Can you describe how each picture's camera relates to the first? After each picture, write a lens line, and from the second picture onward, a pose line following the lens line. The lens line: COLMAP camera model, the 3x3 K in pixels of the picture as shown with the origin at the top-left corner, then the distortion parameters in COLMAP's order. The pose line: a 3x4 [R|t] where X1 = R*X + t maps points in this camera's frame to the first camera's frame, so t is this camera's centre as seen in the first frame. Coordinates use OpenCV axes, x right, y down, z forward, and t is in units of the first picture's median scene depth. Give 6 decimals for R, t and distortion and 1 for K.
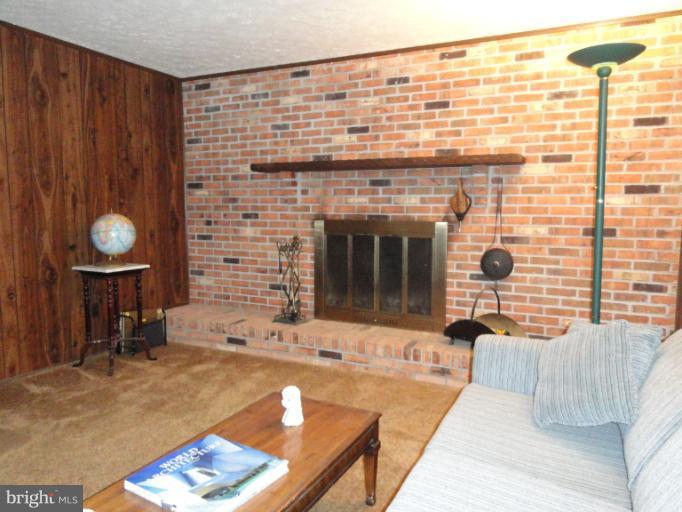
lens RADIAL K [[502.4, 0, 341.0], [0, 502.4, 256.0], [0, 0, 1]] dist [-0.002158, 0.000899]
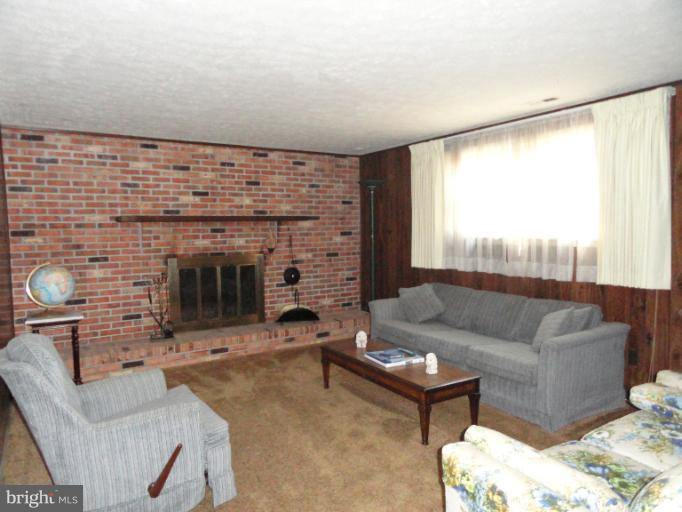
lens RADIAL K [[502.4, 0, 341.0], [0, 502.4, 256.0], [0, 0, 1]] dist [-0.002158, 0.000899]
pose [[0.506895, -0.069027, 0.859240, -1.004348], [0.094068, 0.995265, 0.024461, -0.073019], [-0.856860, 0.068427, 0.510988, -0.056894]]
